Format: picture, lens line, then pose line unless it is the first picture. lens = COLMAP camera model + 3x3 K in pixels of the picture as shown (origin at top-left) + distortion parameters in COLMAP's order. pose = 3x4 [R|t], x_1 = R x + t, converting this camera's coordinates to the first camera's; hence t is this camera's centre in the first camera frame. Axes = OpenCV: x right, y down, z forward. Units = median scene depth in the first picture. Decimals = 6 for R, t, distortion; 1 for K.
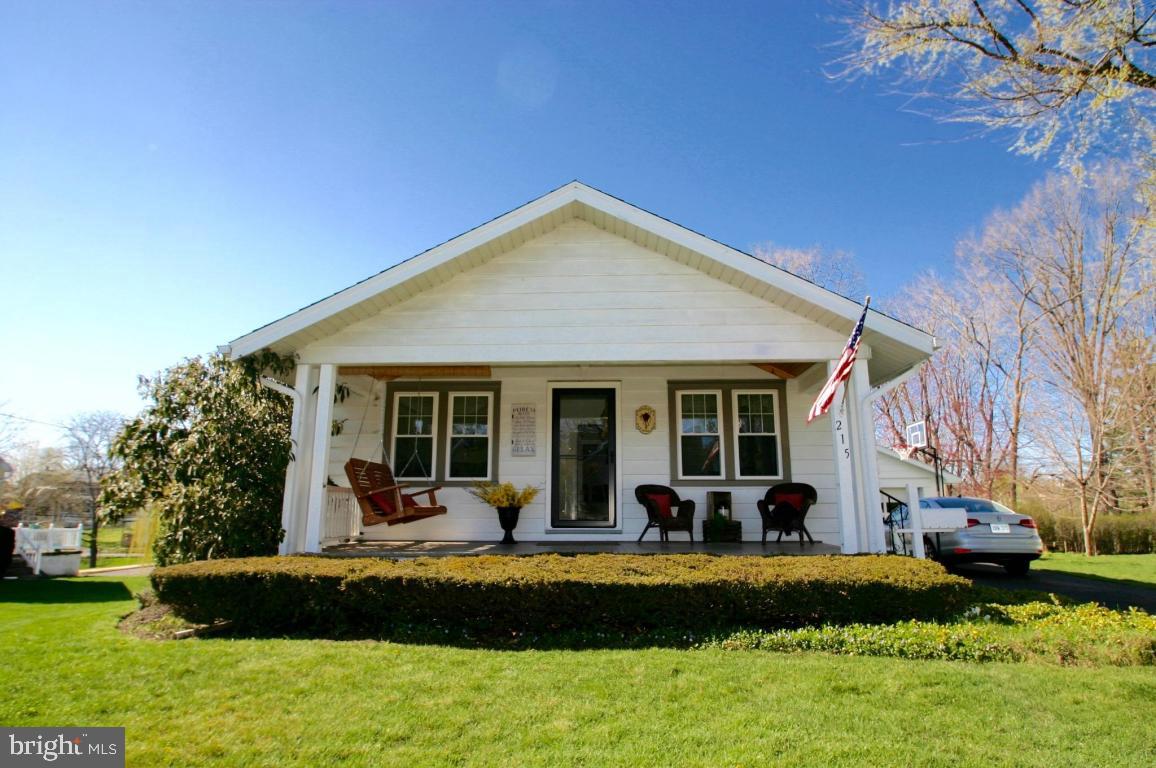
lens RADIAL K [[648.8, 0, 578.0], [0, 648.8, 384.0], [0, 0, 1]] dist [-0.004416, -0.026346]
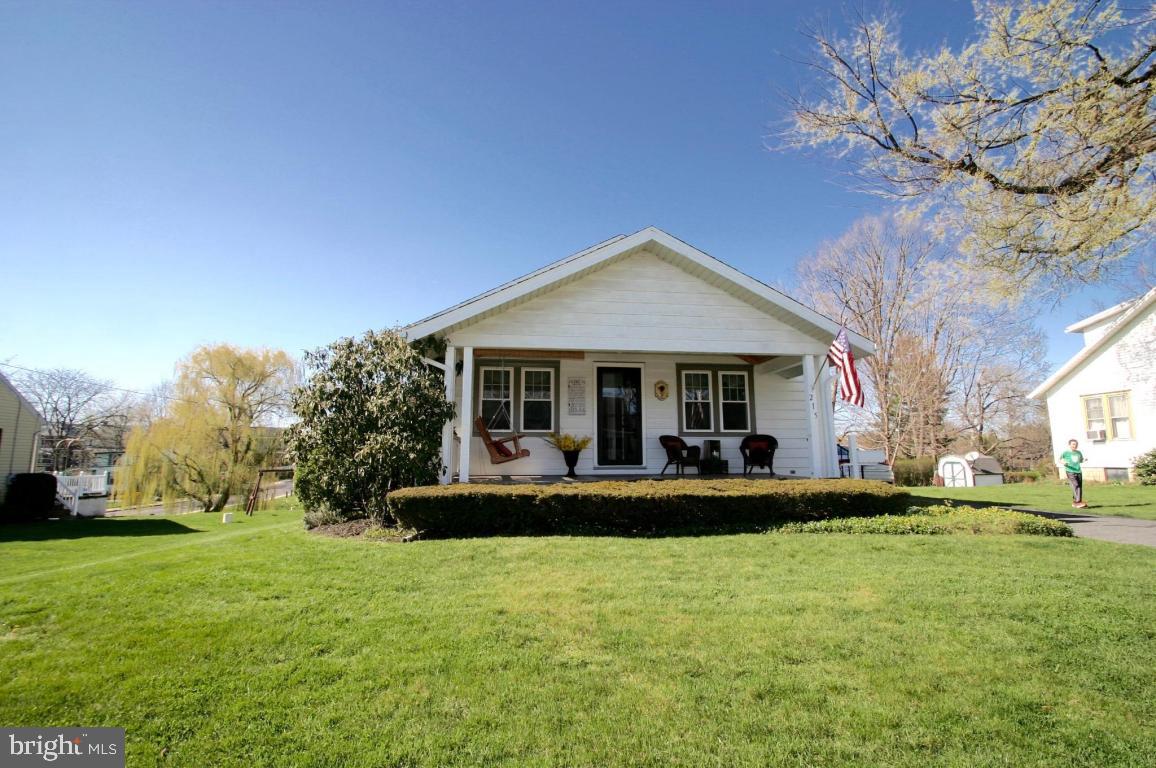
lens RADIAL K [[521.7, 0, 578.0], [0, 521.7, 384.0], [0, 0, 1]] dist [0.001445, -0.010366]
pose [[0.985819, 0.019685, 0.166653, -0.283889], [-0.028240, 0.998393, 0.049122, -0.011184], [-0.165418, -0.053131, 0.984791, -0.110367]]
